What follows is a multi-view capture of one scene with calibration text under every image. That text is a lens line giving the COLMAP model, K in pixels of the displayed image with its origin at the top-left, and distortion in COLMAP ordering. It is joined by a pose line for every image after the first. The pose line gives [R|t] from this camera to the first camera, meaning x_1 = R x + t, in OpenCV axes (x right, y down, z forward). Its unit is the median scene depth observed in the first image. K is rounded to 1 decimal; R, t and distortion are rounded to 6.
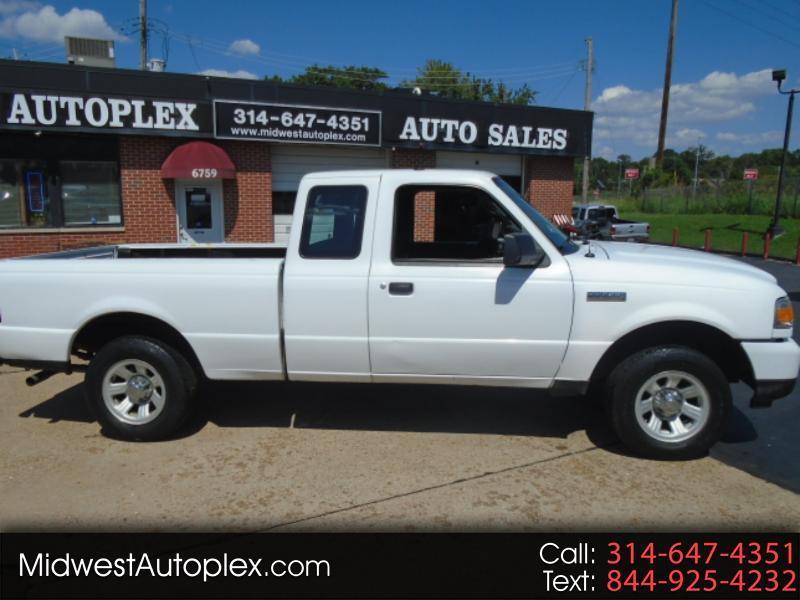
lens RADIAL K [[601.0, 0, 399.0], [0, 601.0, 295.6], [0, 0, 1]] dist [-0.029794, 0.010795]
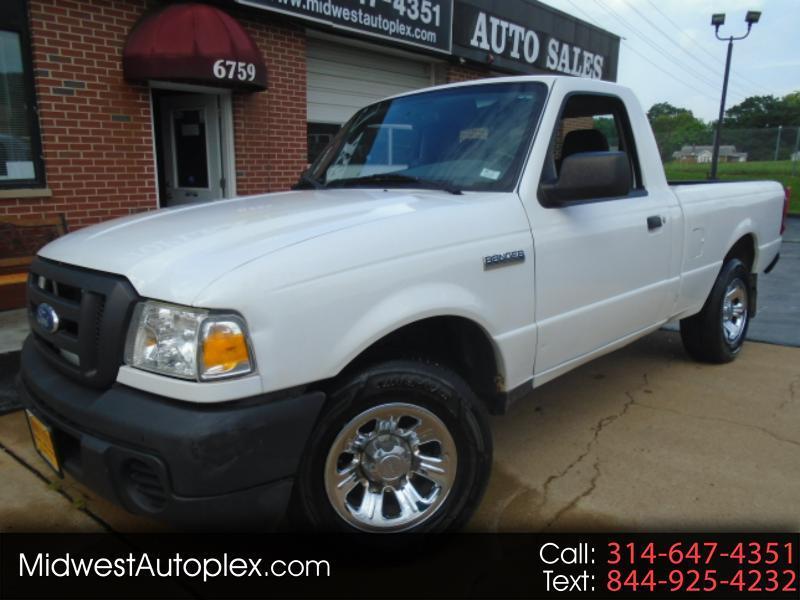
lens RADIAL K [[599.8, 0, 400.0], [0, 599.8, 300.0], [0, 0, 1]] dist [-0.024556, 0.011958]
pose [[0.916888, -0.098972, 0.386680, -0.377189], [0.079723, 0.994659, 0.065549, -0.038080], [-0.391103, -0.029274, 0.919881, 0.462992]]
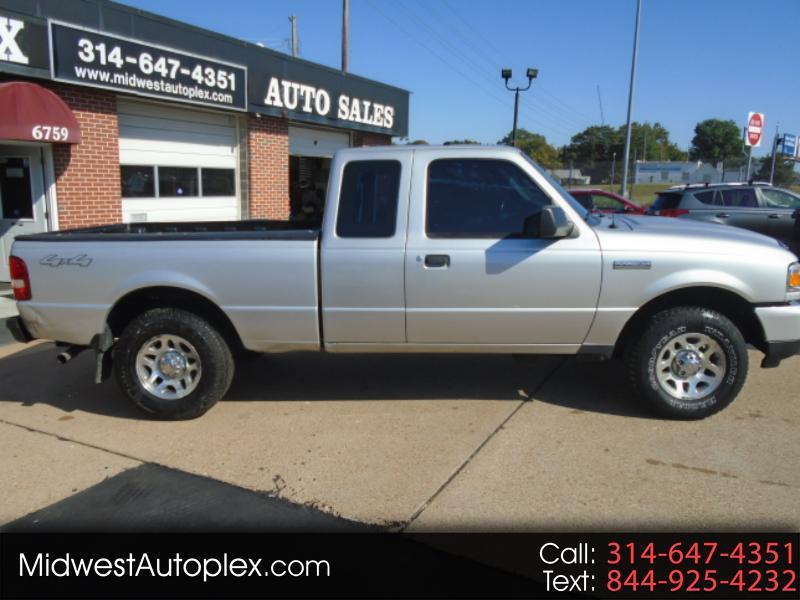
lens RADIAL K [[601.0, 0, 399.0], [0, 601.0, 295.6], [0, 0, 1]] dist [-0.029794, 0.010795]
pose [[0.817292, -0.107653, 0.566078, -0.369725], [0.098994, 0.994019, 0.046109, -0.021917], [-0.567657, 0.018354, 0.823061, 0.247347]]
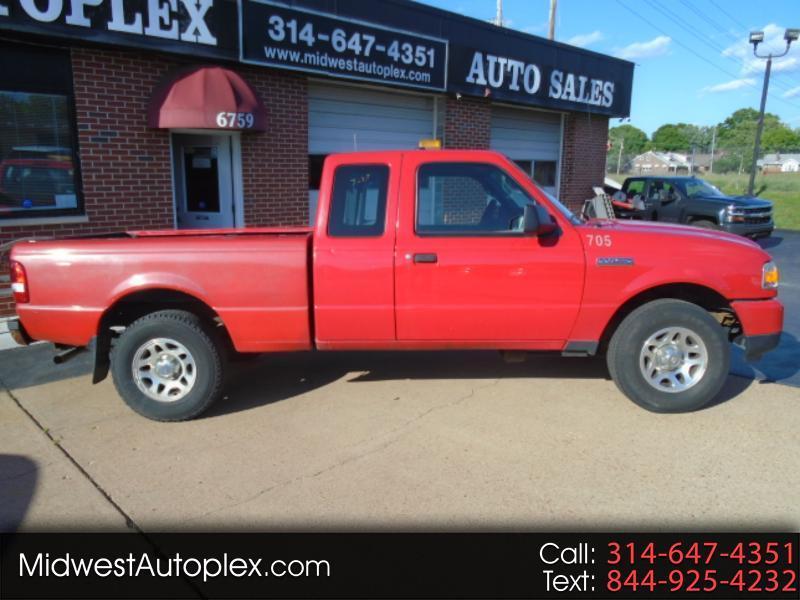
lens RADIAL K [[599.8, 0, 400.0], [0, 599.8, 300.0], [0, 0, 1]] dist [-0.024556, 0.011958]
pose [[0.956141, -0.068047, 0.284894, -0.323864], [0.056267, 0.997196, 0.049341, -0.043463], [-0.287453, -0.031147, 0.957288, 0.354915]]
